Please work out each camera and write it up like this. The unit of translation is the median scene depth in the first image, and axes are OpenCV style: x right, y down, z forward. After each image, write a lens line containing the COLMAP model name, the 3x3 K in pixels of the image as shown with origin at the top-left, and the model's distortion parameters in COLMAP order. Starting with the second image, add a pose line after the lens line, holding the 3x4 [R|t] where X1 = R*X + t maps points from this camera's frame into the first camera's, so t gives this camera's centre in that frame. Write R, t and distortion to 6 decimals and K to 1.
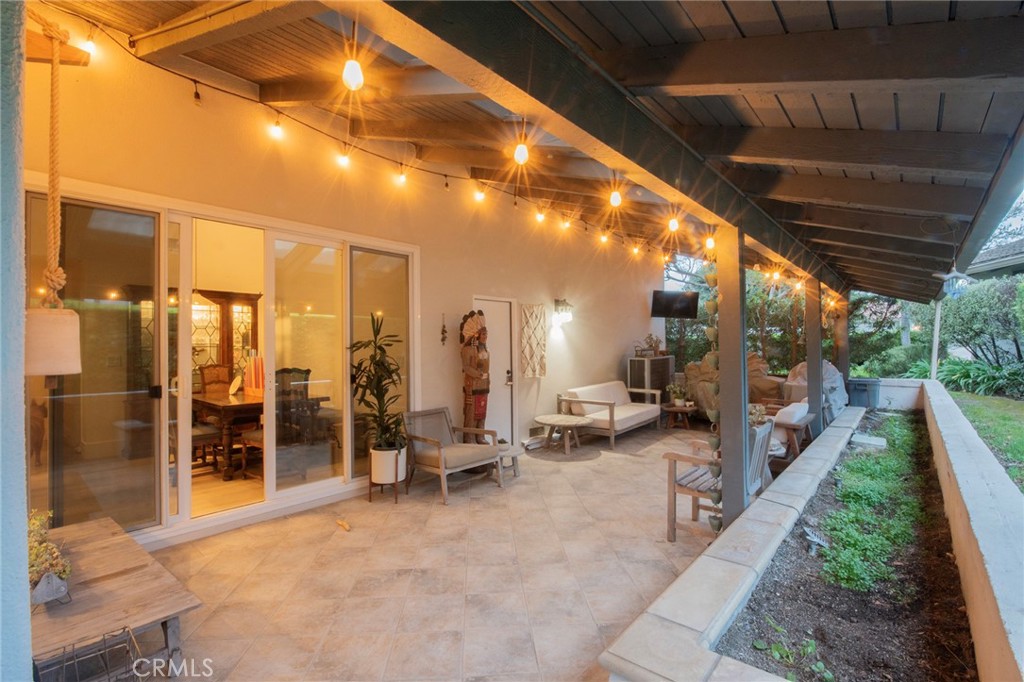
lens RADIAL K [[480.2, 0, 512.0], [0, 480.2, 341.0], [0, 0, 1]] dist [-0.002684, -0.000362]
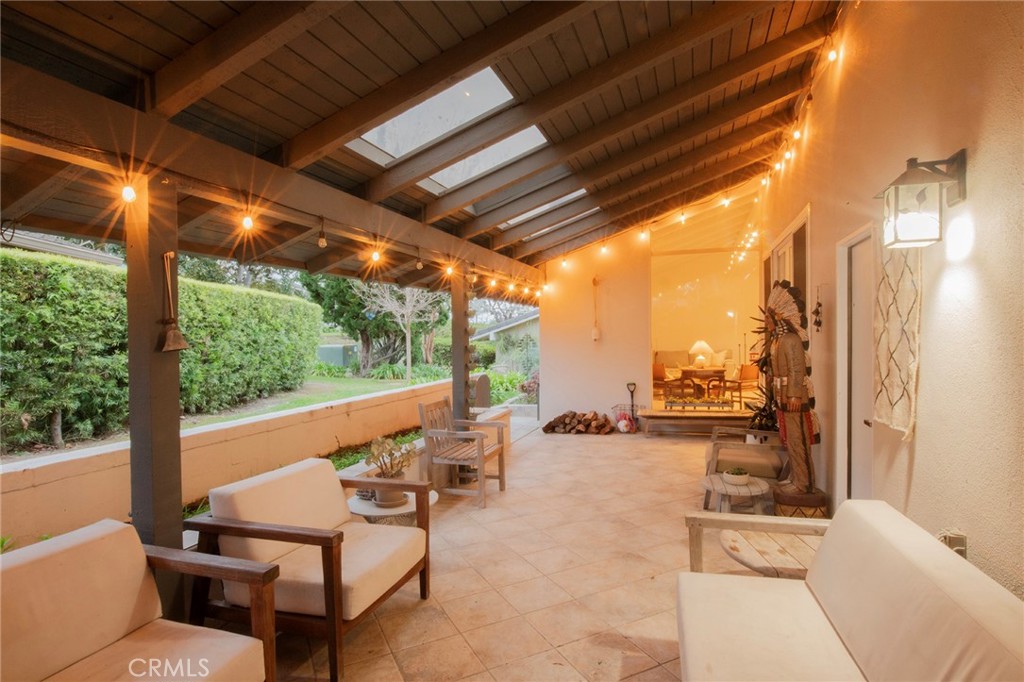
lens RADIAL K [[524.2, 0, 512.0], [0, 524.2, 341.0], [0, 0, 1]] dist [-0.003076, -0.000798]
pose [[-0.930917, 0.018842, -0.364743, 0.693591], [0.016519, 0.999819, 0.009487, 0.006367], [0.364856, 0.002806, -0.931060, 1.975527]]
